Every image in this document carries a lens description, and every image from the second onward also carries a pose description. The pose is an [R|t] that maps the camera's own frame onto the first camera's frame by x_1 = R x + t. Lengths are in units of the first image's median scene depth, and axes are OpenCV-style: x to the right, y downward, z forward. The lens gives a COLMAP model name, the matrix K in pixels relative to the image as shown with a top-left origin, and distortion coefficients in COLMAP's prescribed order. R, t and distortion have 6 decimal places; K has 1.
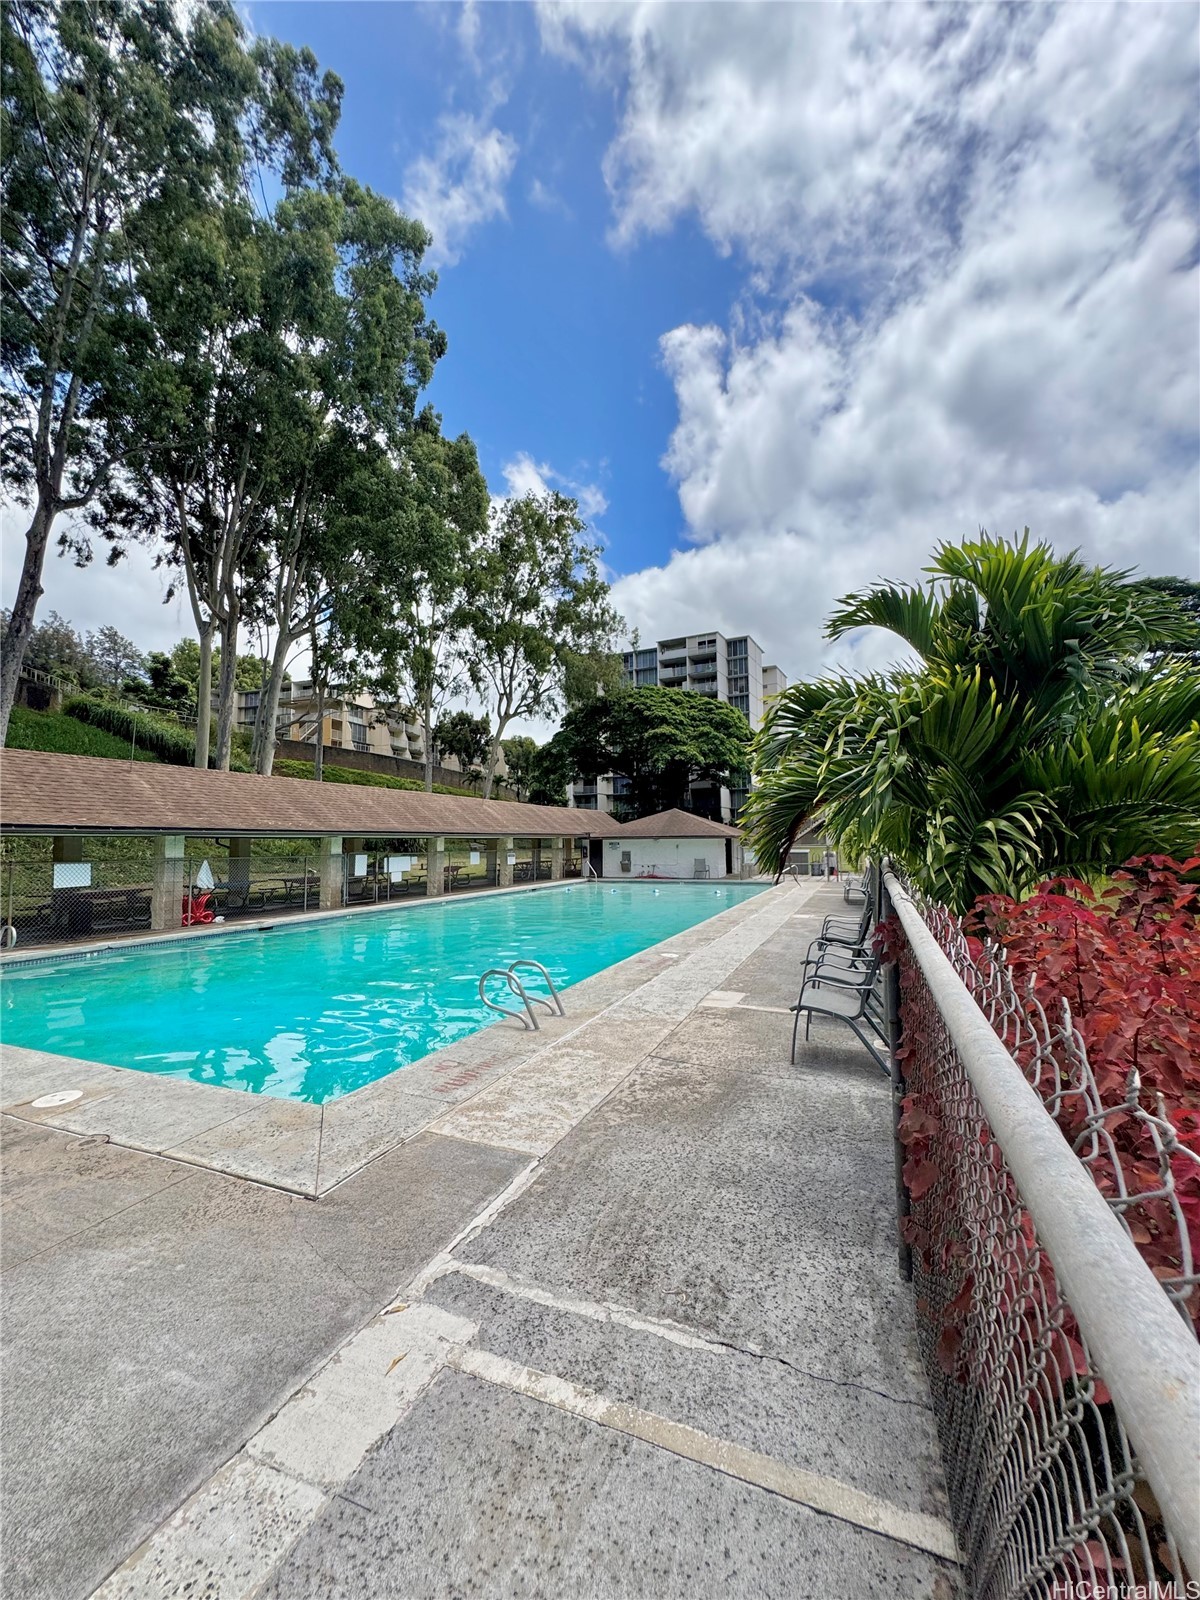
lens RADIAL K [[638.7, 0, 600.0], [0, 638.7, 800.0], [0, 0, 1]] dist [0.000037, 0.002593]
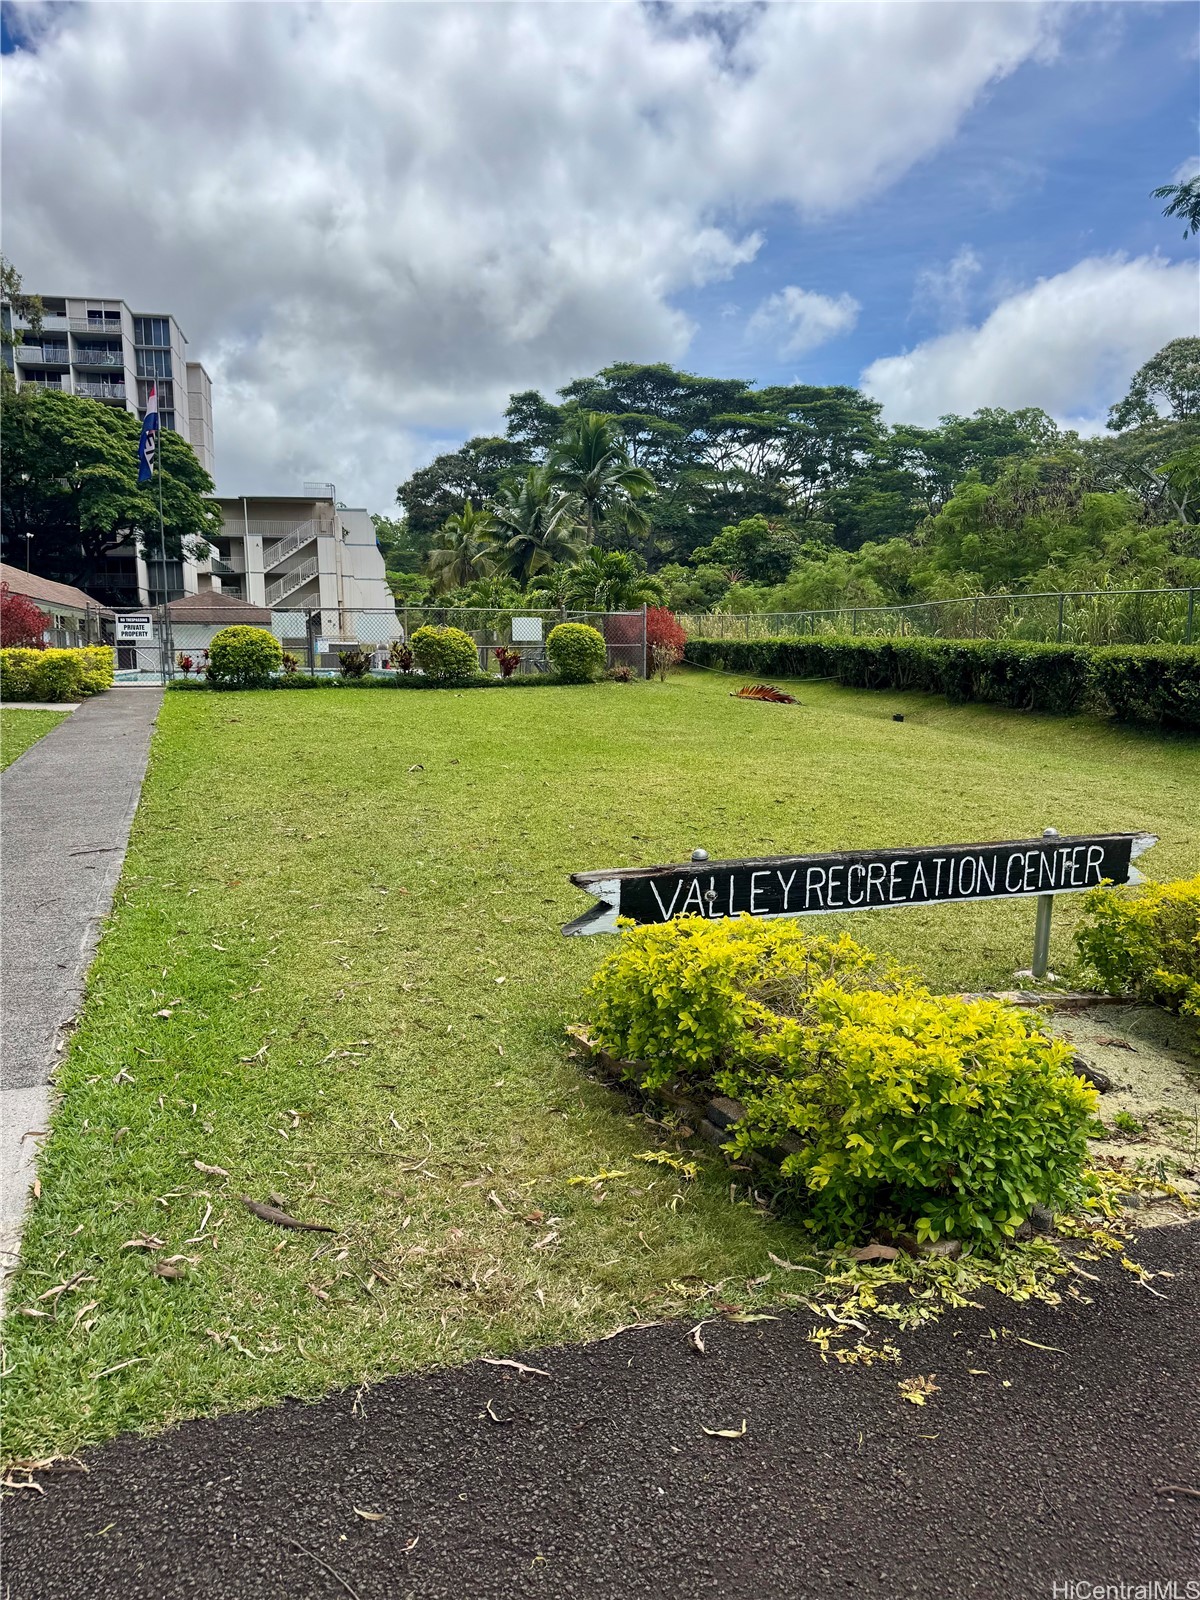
lens RADIAL K [[1123.5, 0, 593.3], [0, 1123.5, 817.3], [0, 0, 1]] dist [0.092507, -0.146581]
pose [[0.781928, -0.082578, 0.617876, -0.202089], [-0.045756, 0.980910, 0.189001, 0.000178], [-0.621688, -0.176057, 0.763222, -0.242687]]
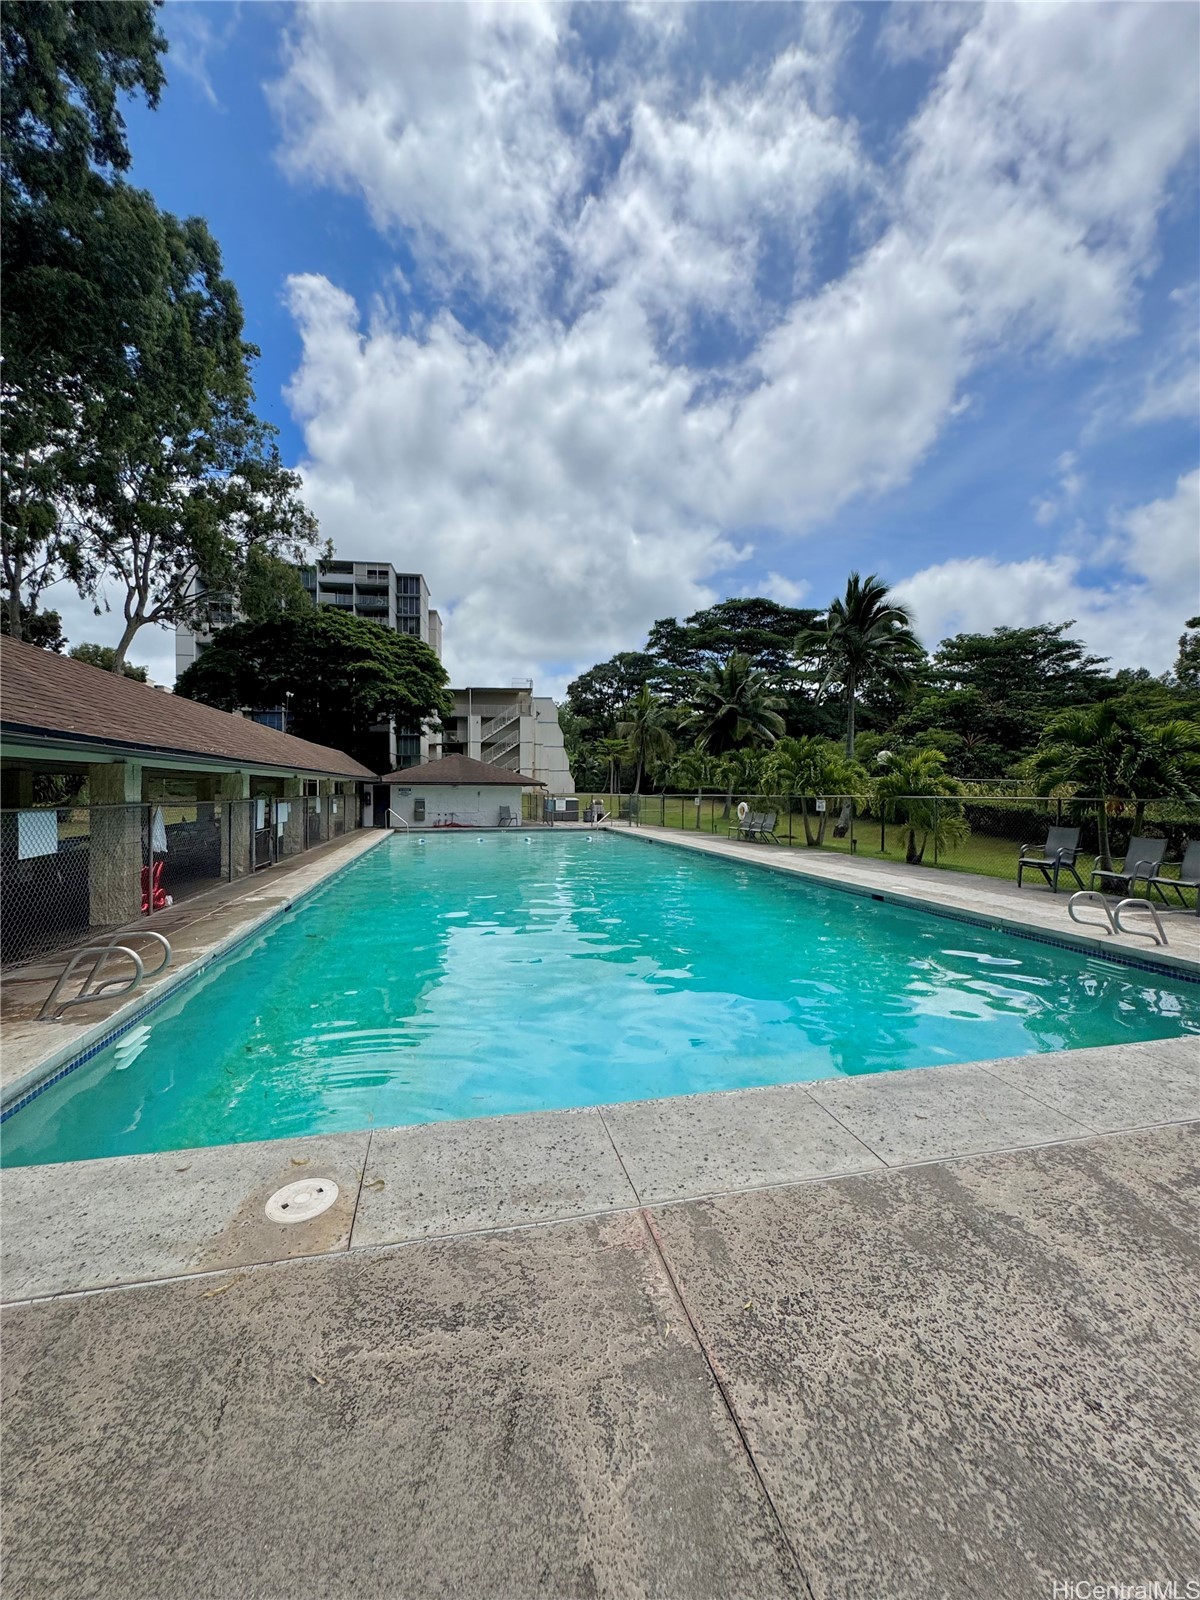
lens RADIAL K [[638.7, 0, 600.0], [0, 638.7, 800.0], [0, 0, 1]] dist [0.000037, 0.002593]
pose [[0.812485, 0.004951, 0.582961, -0.117565], [-0.051296, 0.996693, 0.063027, 0.005223], [-0.580721, -0.081112, 0.810052, 0.048165]]
